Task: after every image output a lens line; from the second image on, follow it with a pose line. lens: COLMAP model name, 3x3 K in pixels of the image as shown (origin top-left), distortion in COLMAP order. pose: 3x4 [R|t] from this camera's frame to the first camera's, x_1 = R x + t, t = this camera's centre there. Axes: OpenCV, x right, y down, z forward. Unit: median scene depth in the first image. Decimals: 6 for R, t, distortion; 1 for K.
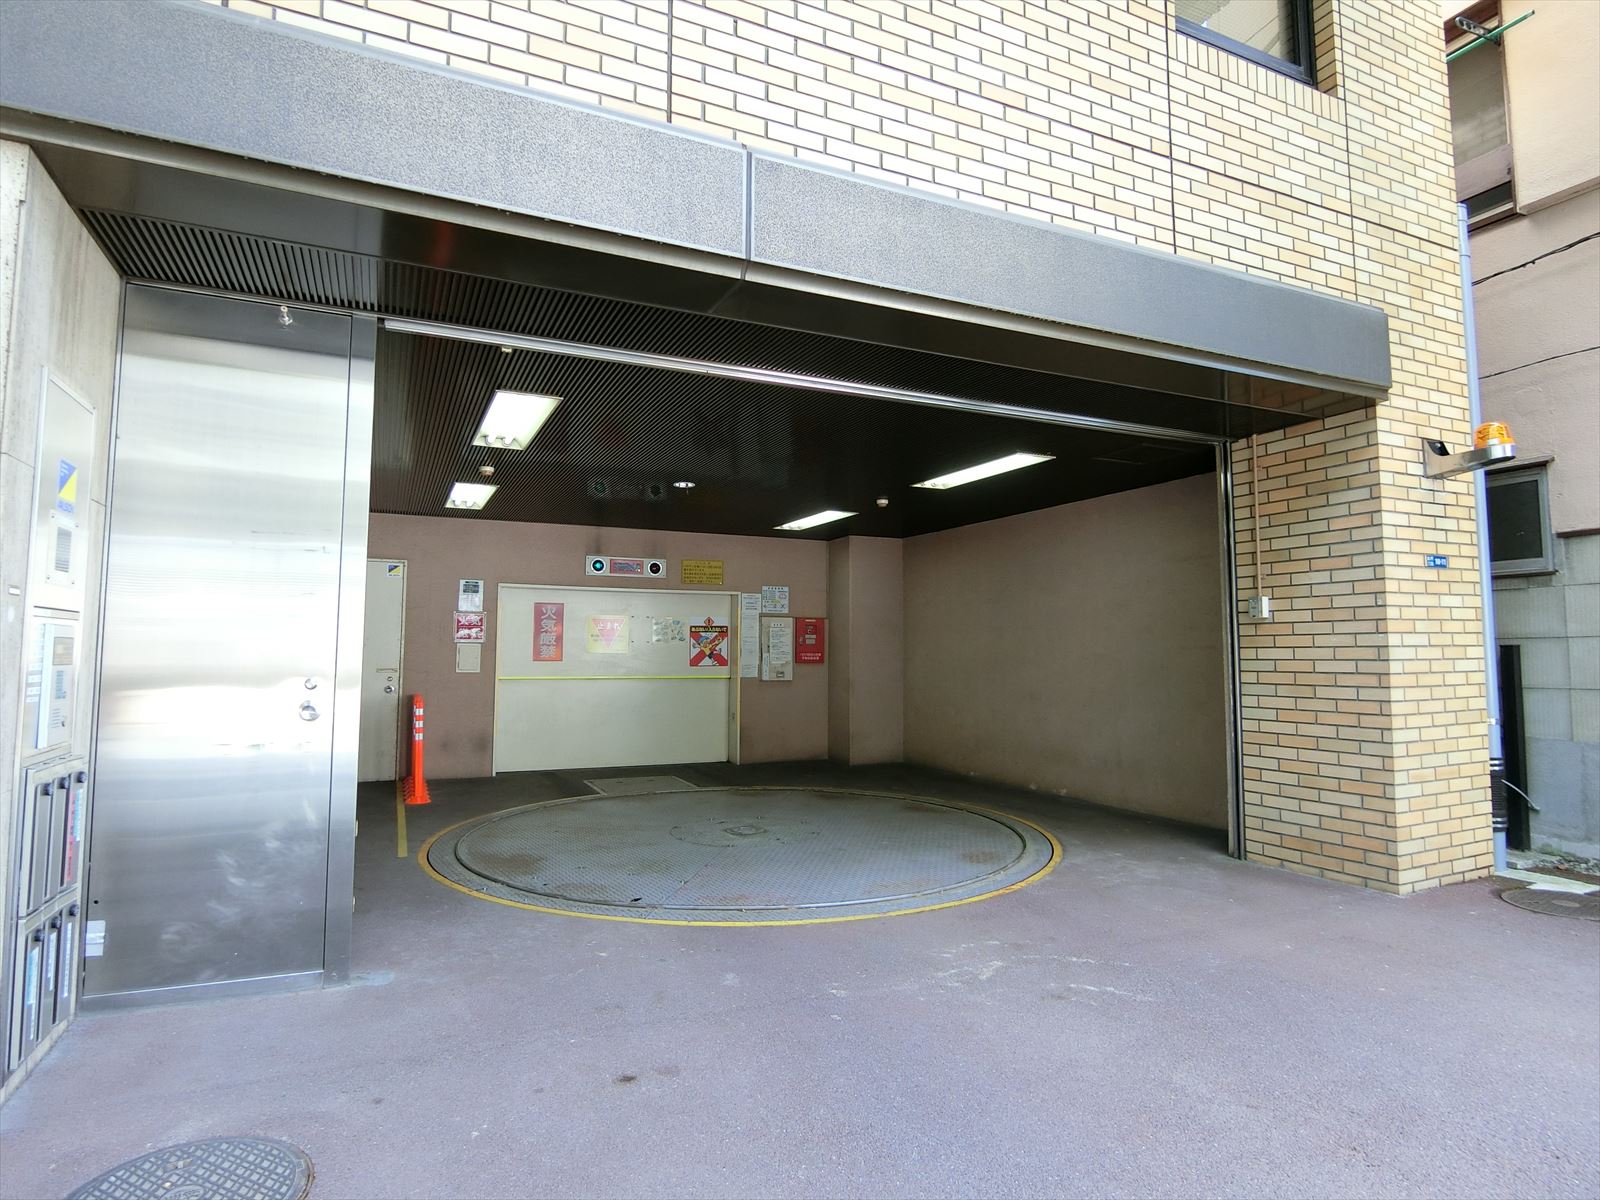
lens RADIAL K [[879.2, 0, 802.1], [0, 879.2, 597.7], [0, 0, 1]] dist [-0.000269, -0.000075]
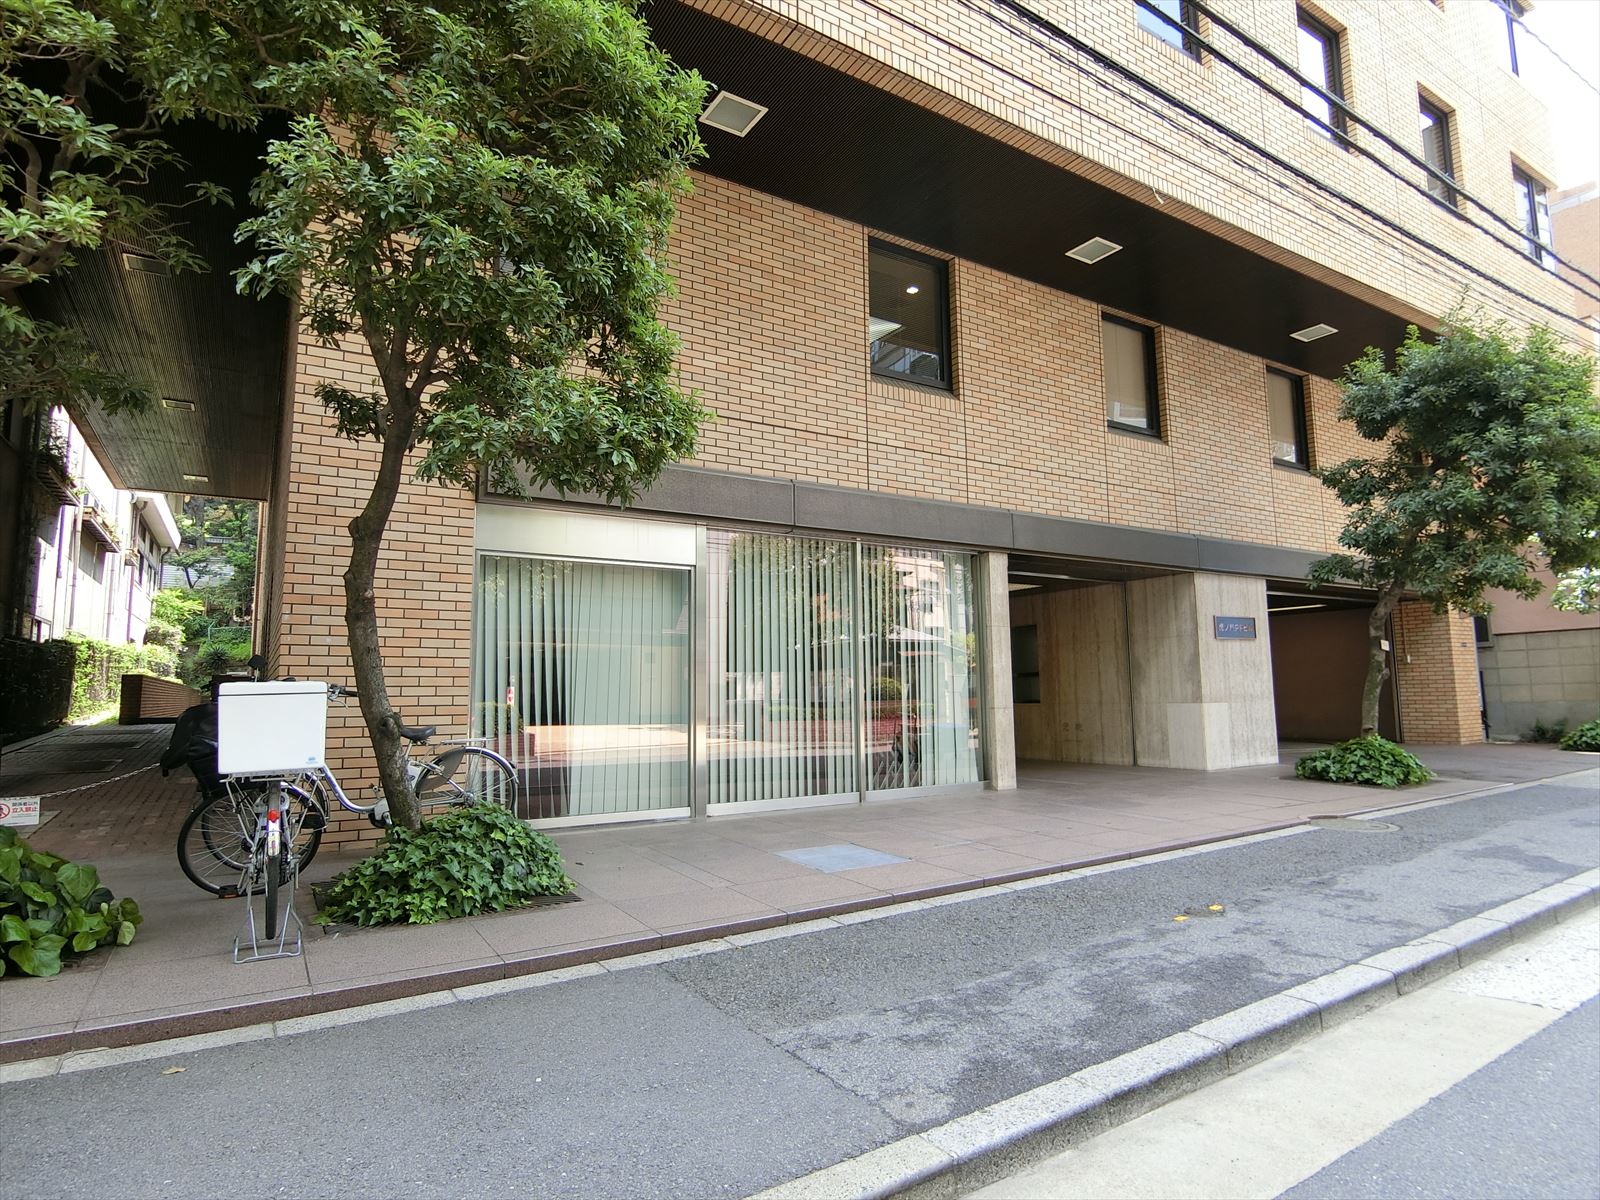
lens RADIAL K [[879.2, 0, 798.0], [0, 879.2, 597.9], [0, 0, 1]] dist [-0.000269, -0.000075]
pose [[0.993415, 0.003002, 0.114535, -2.027366], [0.002438, 0.998876, -0.047327, -0.064497], [-0.114548, 0.047295, 0.992291, -1.887173]]
